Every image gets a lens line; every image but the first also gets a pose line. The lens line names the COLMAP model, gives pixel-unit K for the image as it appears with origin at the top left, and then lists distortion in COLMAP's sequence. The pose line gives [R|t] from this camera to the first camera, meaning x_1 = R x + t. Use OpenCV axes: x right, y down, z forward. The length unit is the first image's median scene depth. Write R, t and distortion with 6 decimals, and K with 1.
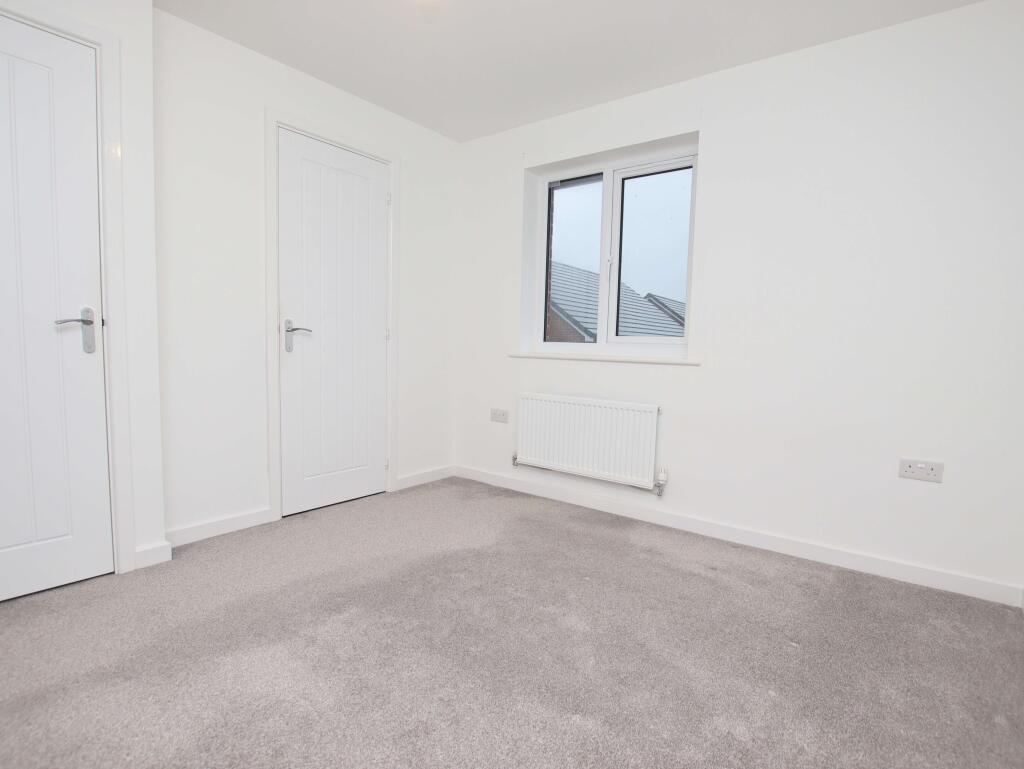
lens RADIAL K [[533.1, 0, 512.2], [0, 533.1, 393.3], [0, 0, 1]] dist [-0.025937, -0.000170]
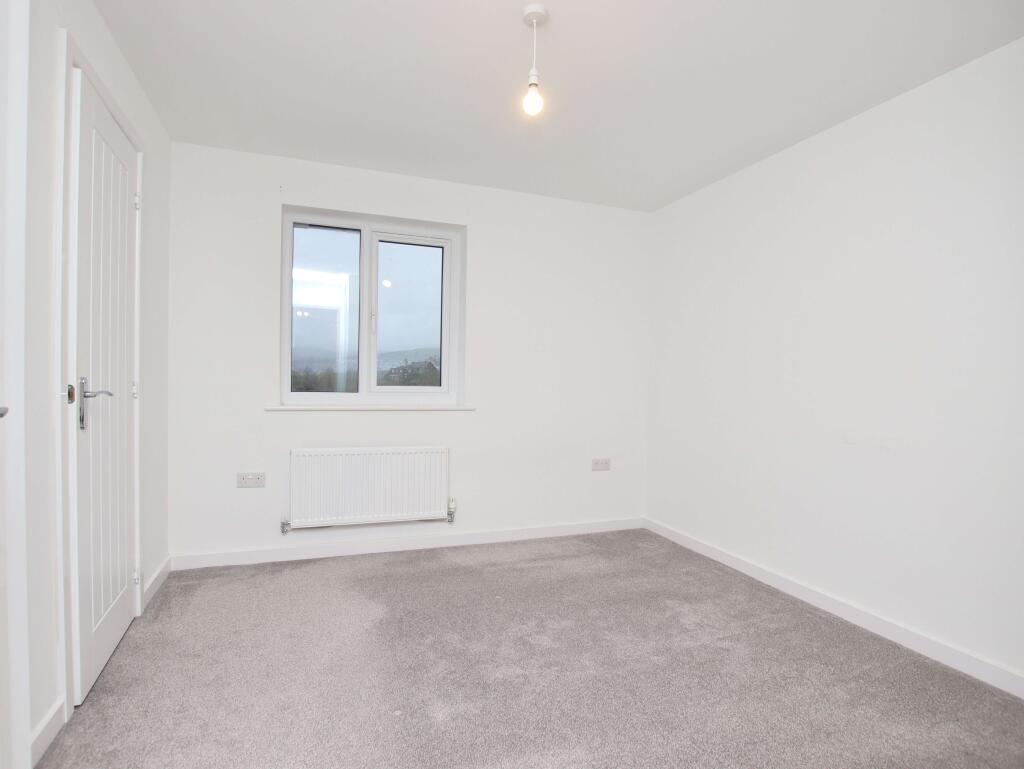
lens RADIAL K [[533.1, 0, 512.2], [0, 533.1, 393.3], [0, 0, 1]] dist [-0.025937, -0.000170]
pose [[0.536316, -0.033772, 0.843341, -0.616564], [0.079436, 0.996784, -0.010599, -0.066207], [-0.840271, 0.072676, 0.537274, 0.225361]]
